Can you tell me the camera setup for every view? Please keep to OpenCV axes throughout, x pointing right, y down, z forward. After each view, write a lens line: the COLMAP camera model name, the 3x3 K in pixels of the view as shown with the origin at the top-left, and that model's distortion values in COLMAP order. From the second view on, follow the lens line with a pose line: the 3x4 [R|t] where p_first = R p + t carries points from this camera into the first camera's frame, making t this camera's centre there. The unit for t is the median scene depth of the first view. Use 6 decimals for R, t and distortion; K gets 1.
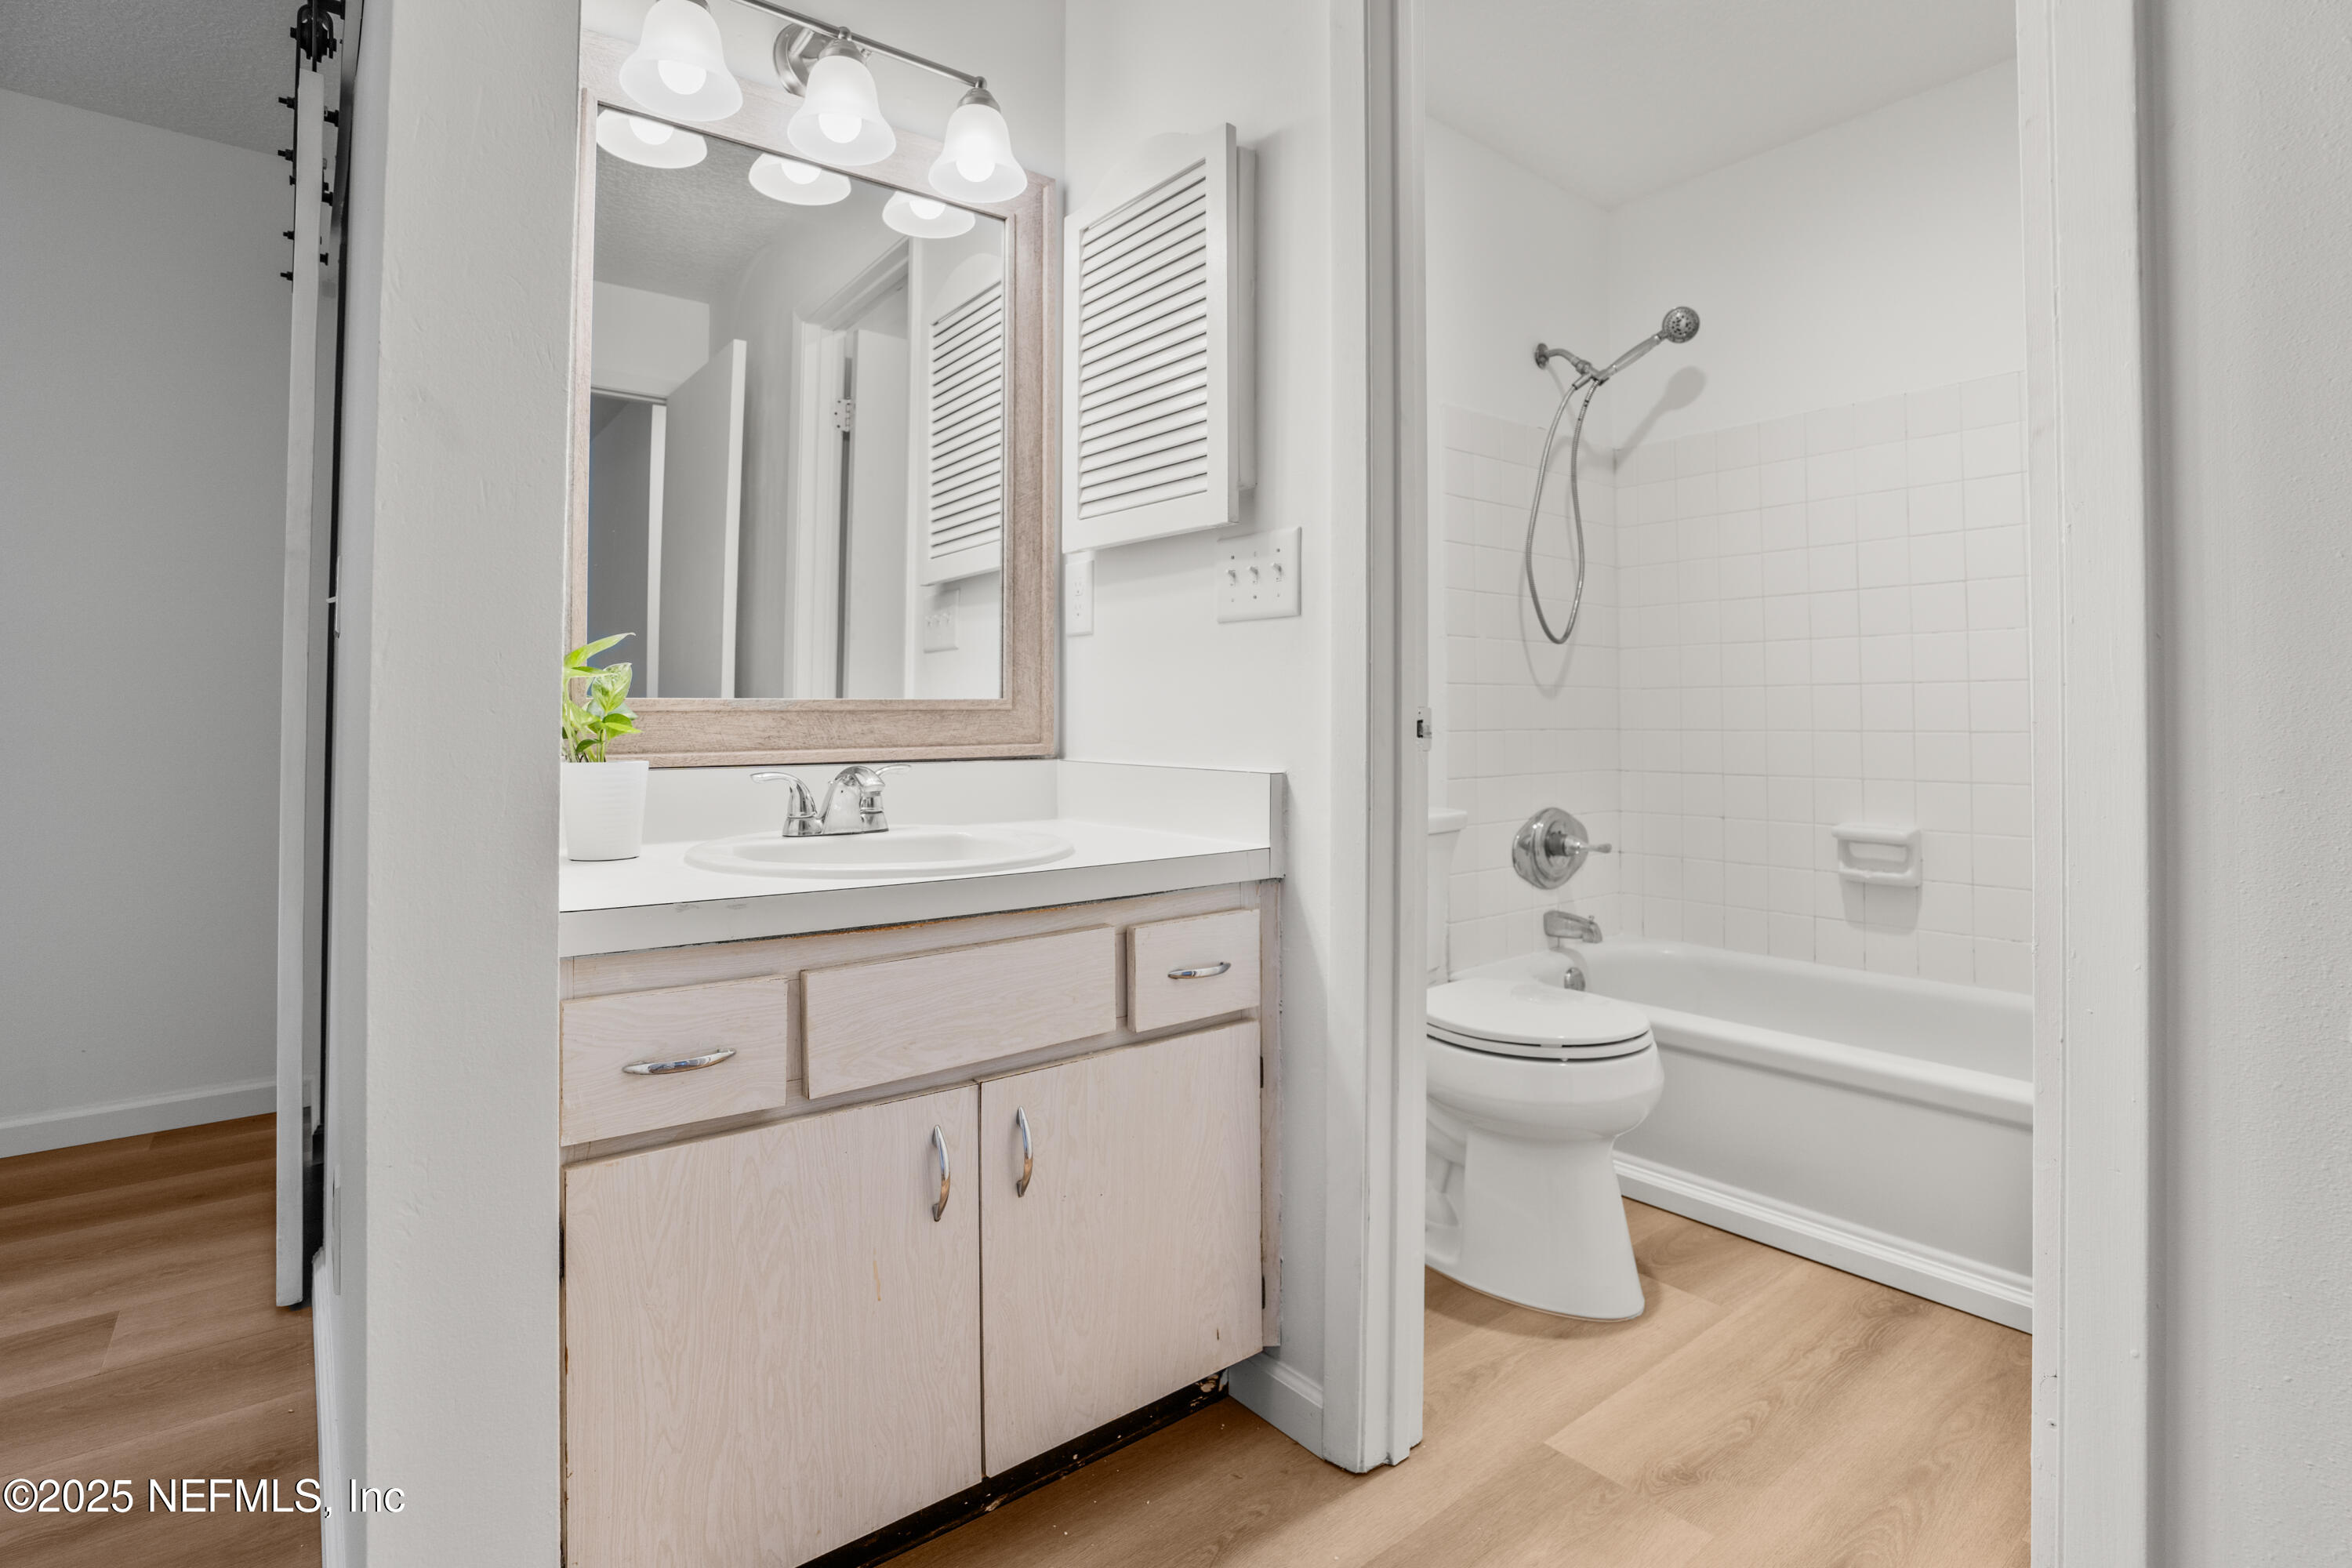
lens RADIAL K [[1158.3, 0, 1182.0], [0, 1158.3, 676.7], [0, 0, 1]] dist [-0.039159, 0.000778]
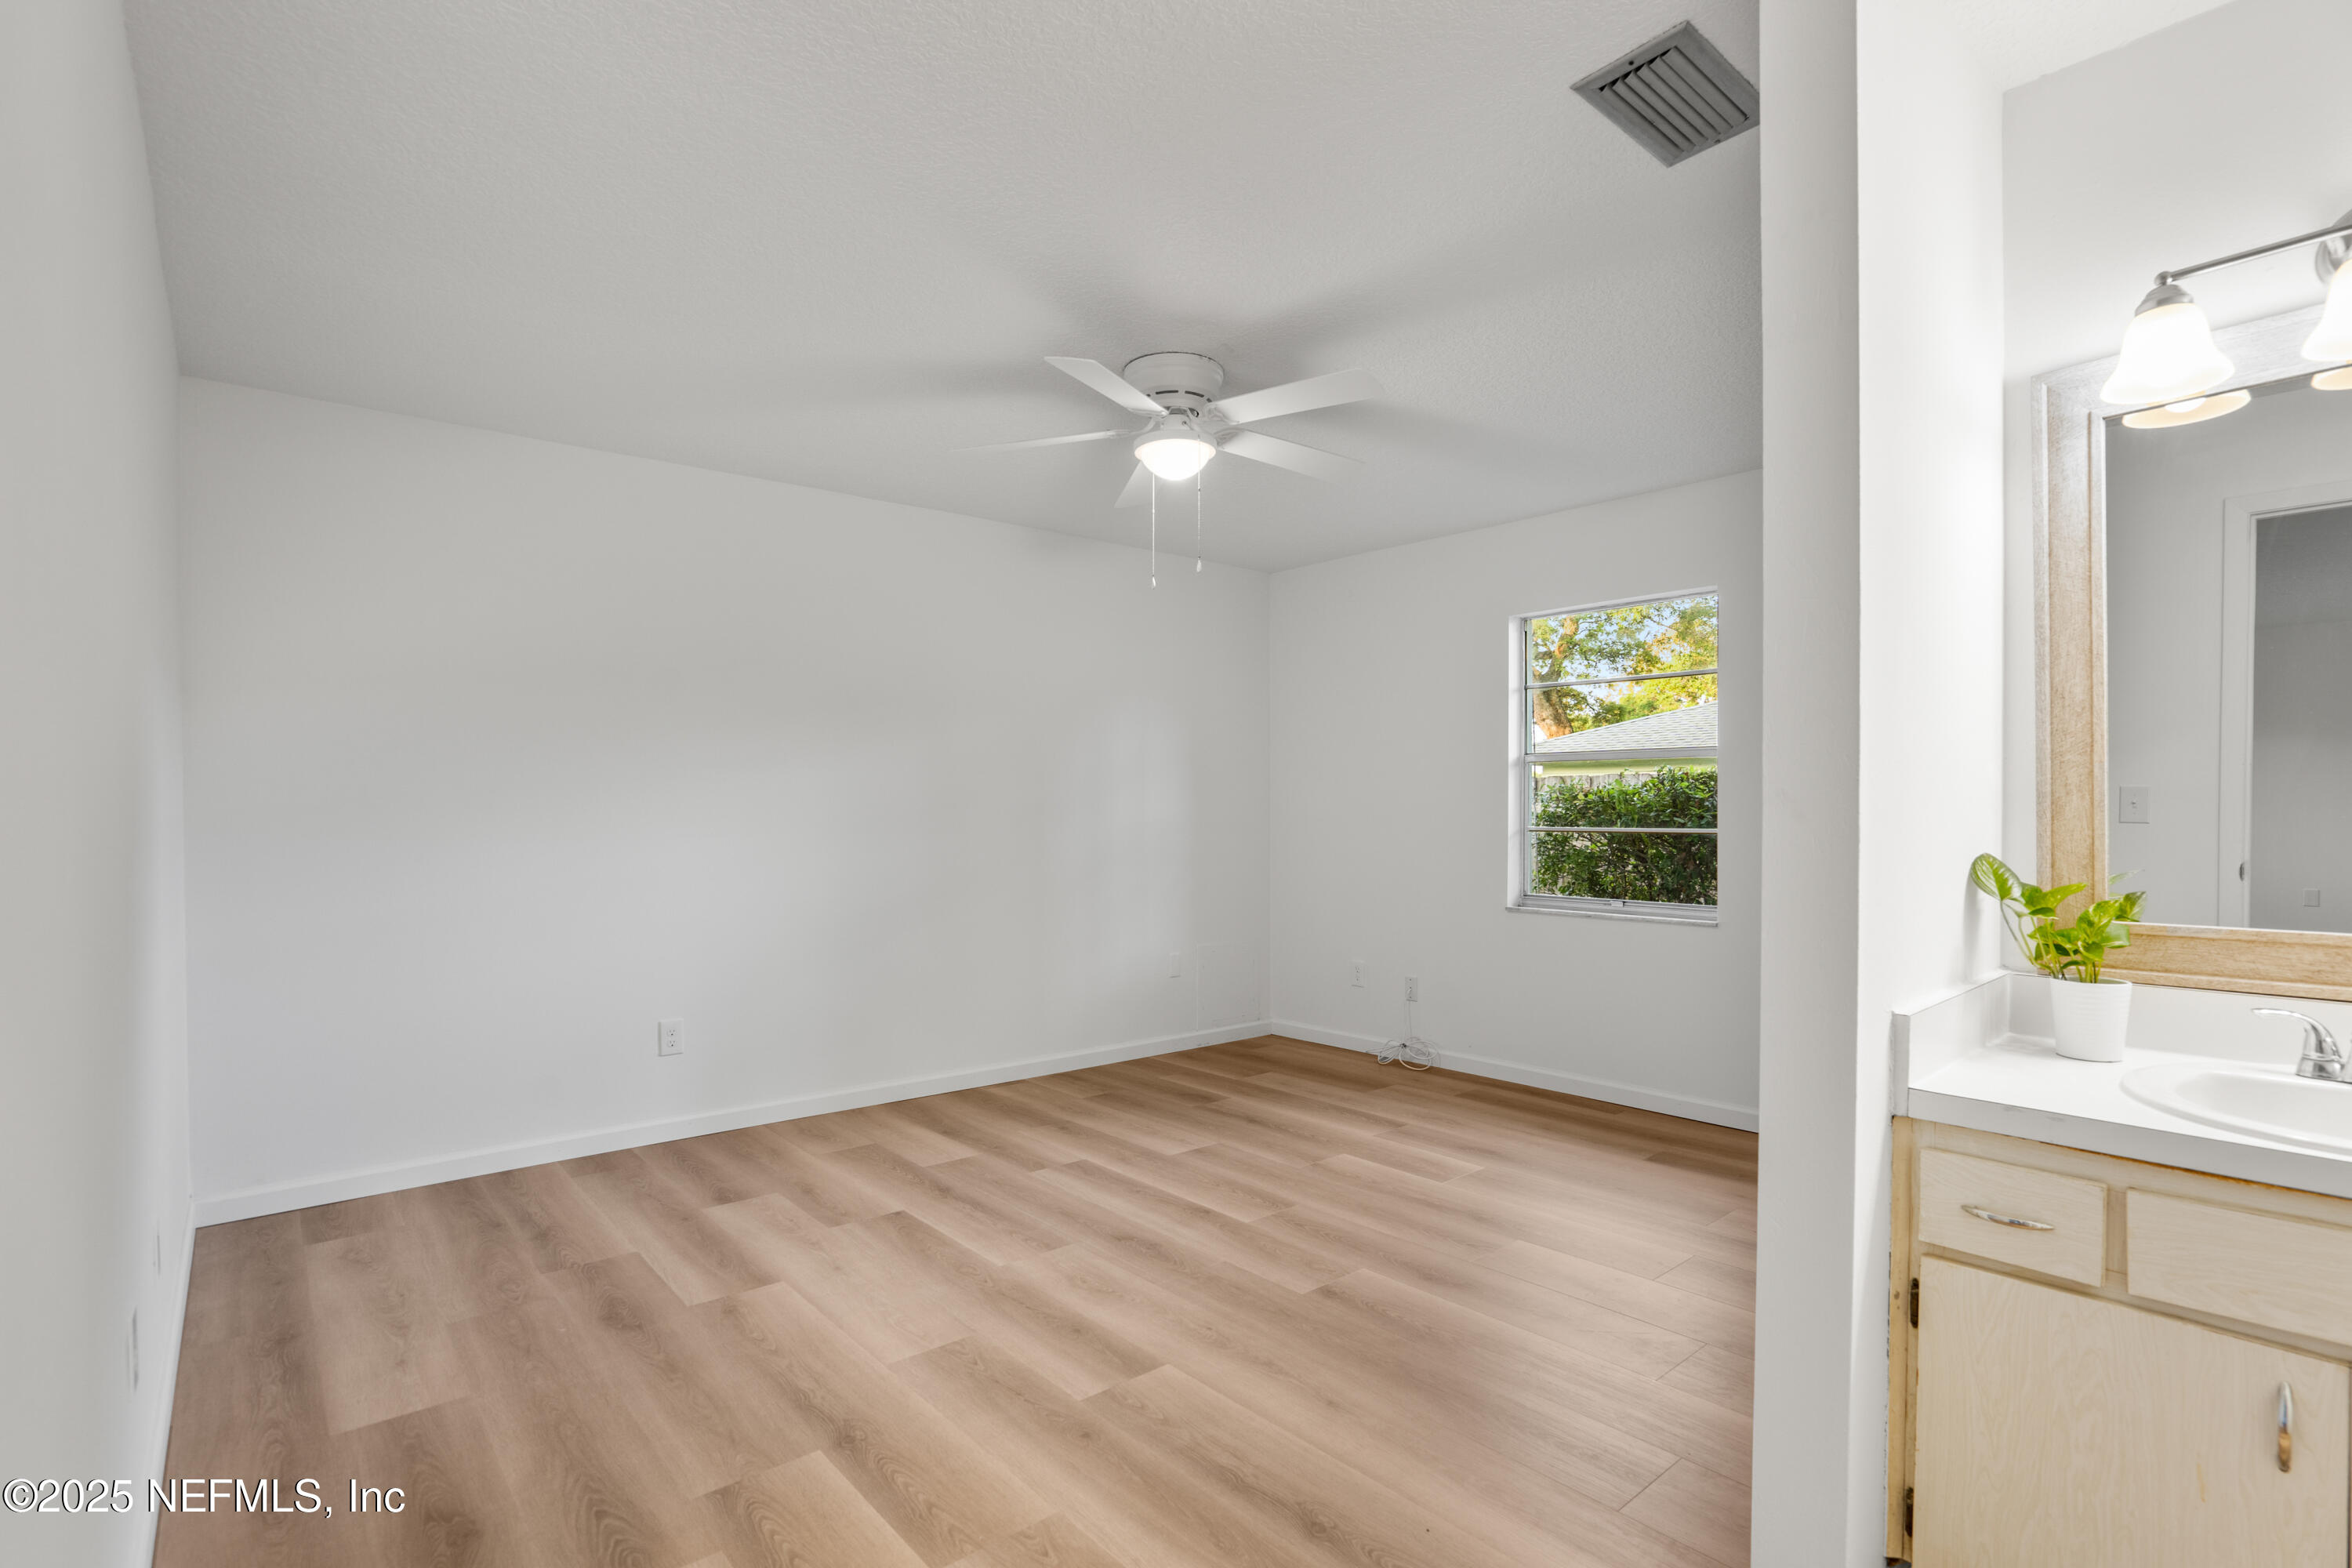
lens RADIAL K [[1100.2, 0, 1183.9], [0, 1100.2, 796.3], [0, 0, 1]] dist [-0.046583, 0.014986]
pose [[0.029996, -0.013463, -0.999459, 0.344485], [0.043092, 0.998997, -0.012163, -0.083591], [0.998621, -0.042704, 0.030546, -0.008521]]
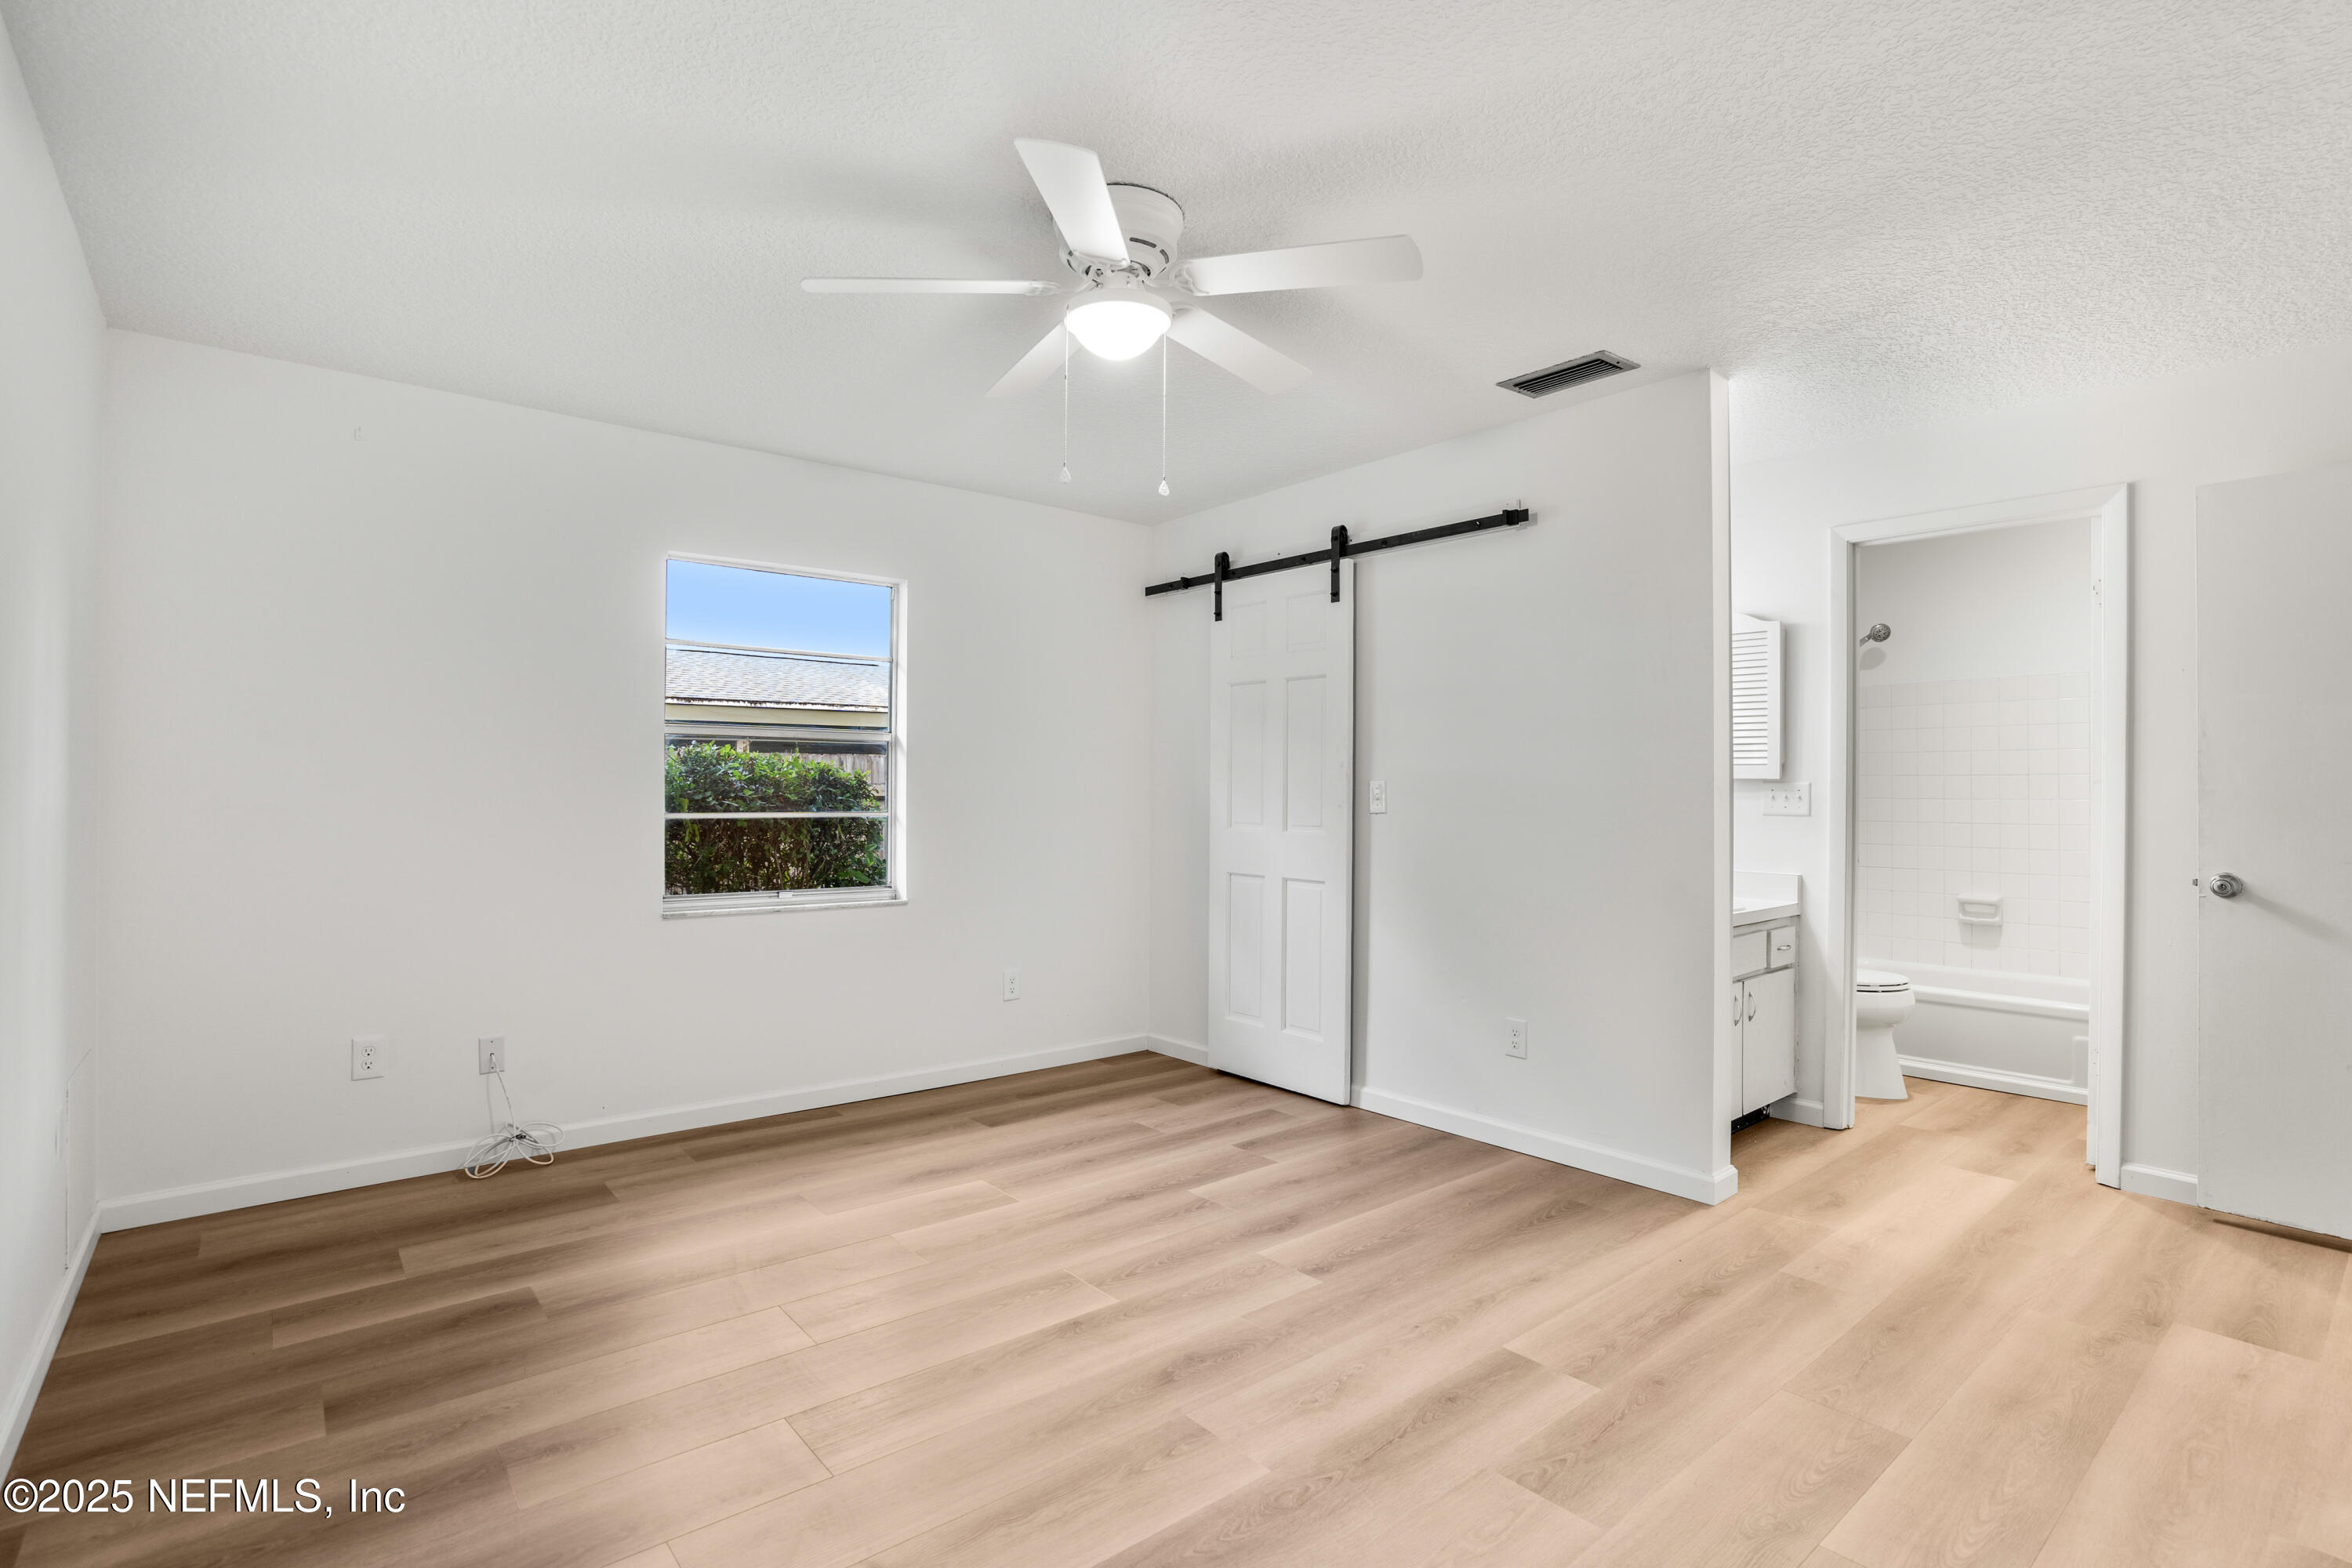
lens RADIAL K [[1108.9, 0, 1183.7], [0, 1108.9, 775.0], [0, 0, 1]] dist [-0.066061, 0.027299]
pose [[0.999979, 0.003003, 0.005778, -0.788754], [-0.003122, 0.999780, 0.020719, -0.113726], [-0.005715, -0.020737, 0.999769, -0.867129]]
